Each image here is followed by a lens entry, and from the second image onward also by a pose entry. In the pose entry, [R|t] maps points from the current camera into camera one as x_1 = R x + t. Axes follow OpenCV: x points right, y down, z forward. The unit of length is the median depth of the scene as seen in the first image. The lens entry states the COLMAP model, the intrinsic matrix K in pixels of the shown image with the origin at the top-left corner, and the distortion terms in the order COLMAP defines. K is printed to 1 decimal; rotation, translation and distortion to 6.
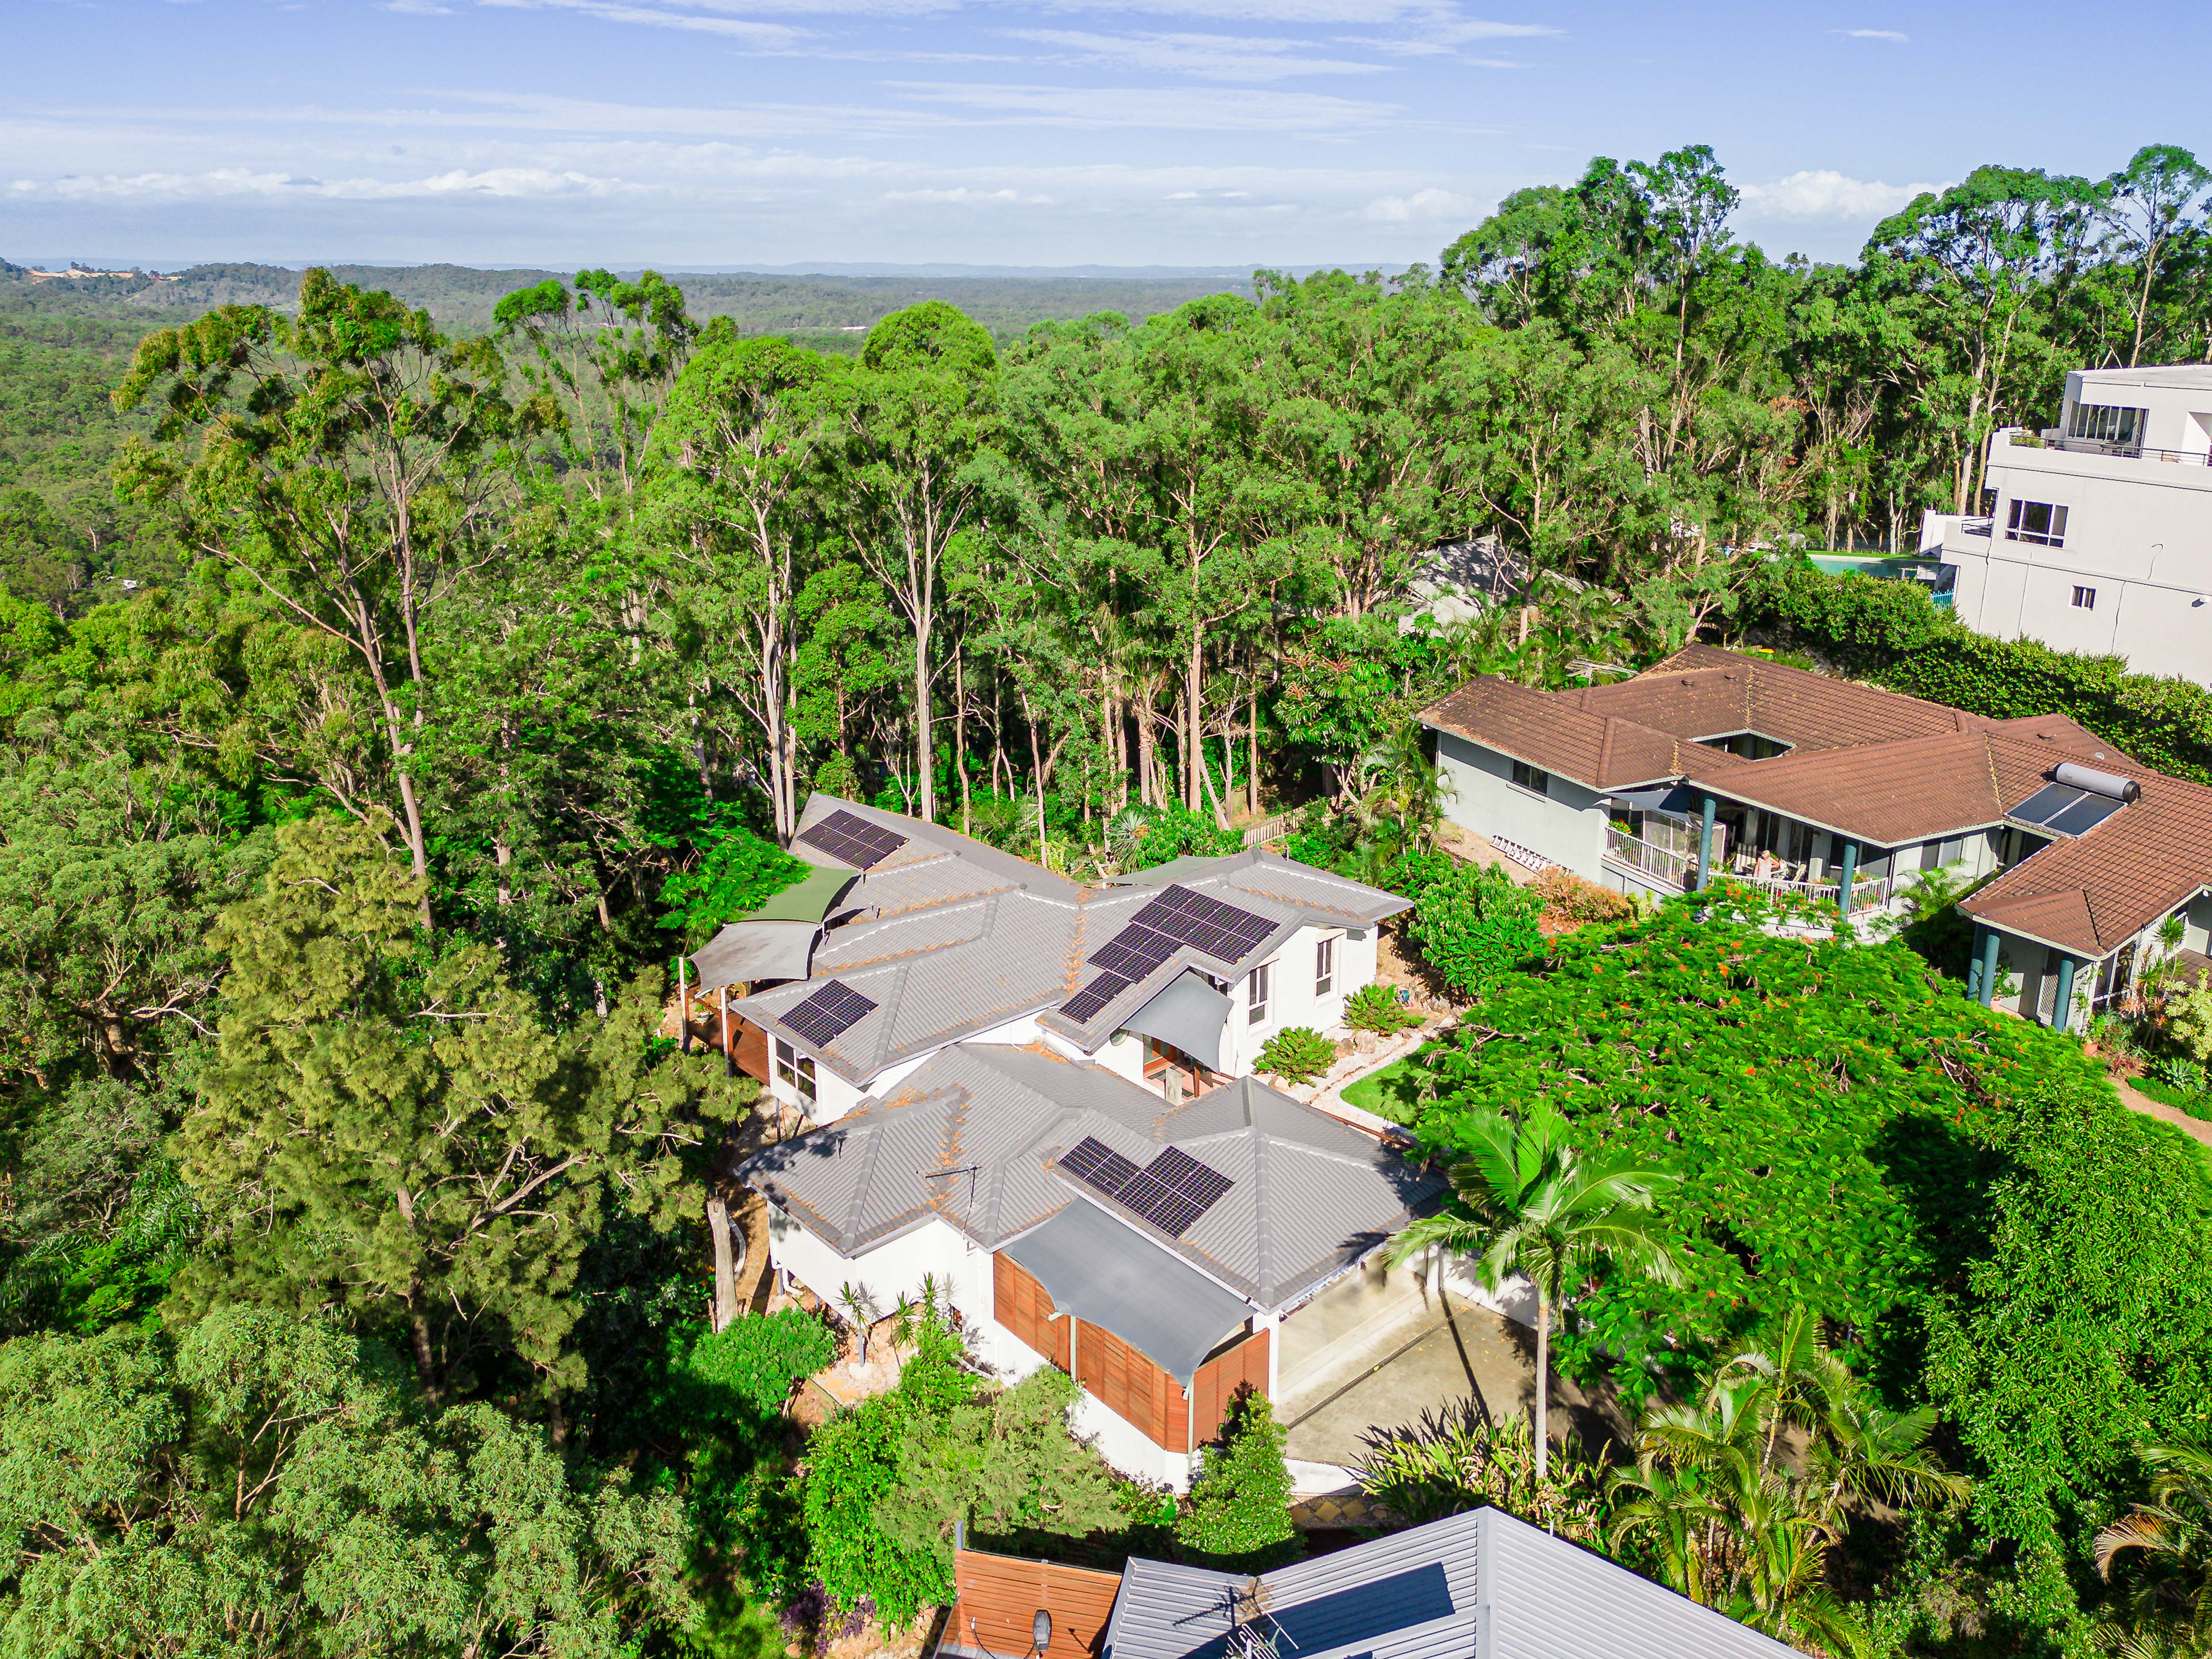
lens RADIAL K [[1683.7, 0, 1102.3], [0, 1683.7, 725.8], [0, 0, 1]] dist [0.105910, -0.115502]
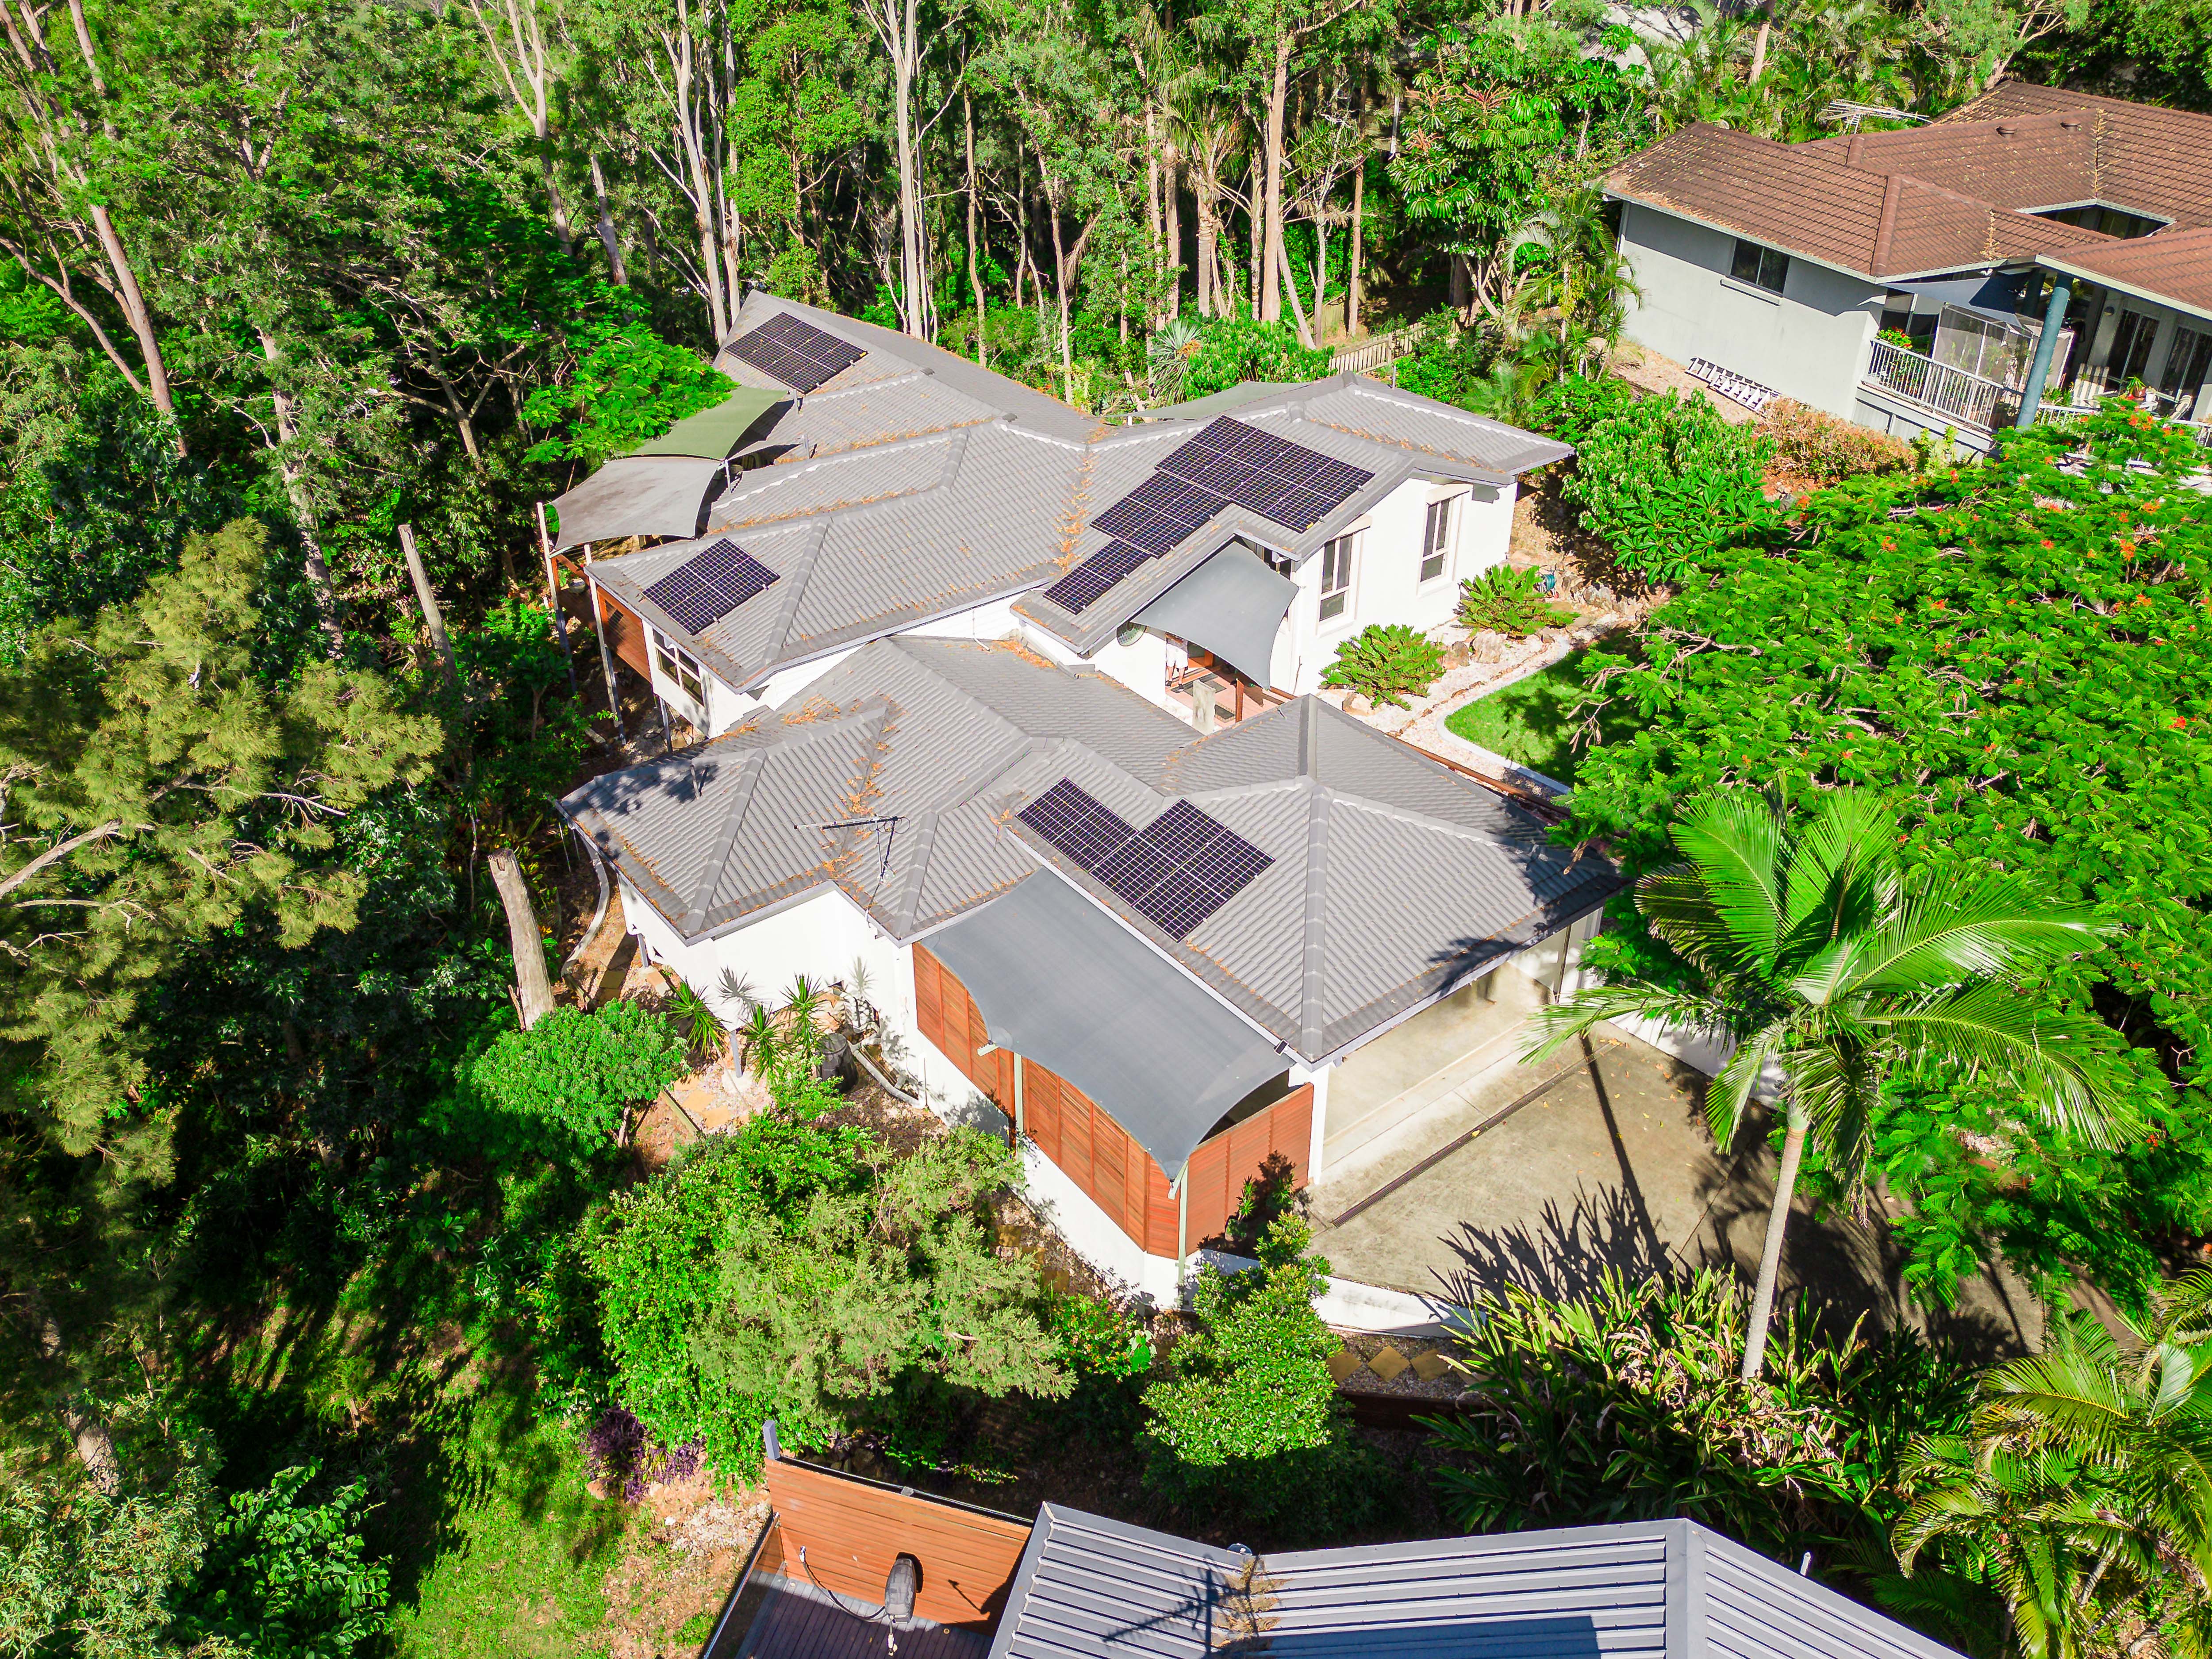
lens RADIAL K [[1683.9, 0, 1102.3], [0, 1683.9, 725.7], [0, 0, 1]] dist [0.105910, -0.115502]
pose [[0.997837, 0.030568, -0.058203, 0.038241], [-0.015336, 0.969129, 0.246075, 0.048233], [0.063928, -0.244650, 0.967502, 0.303479]]
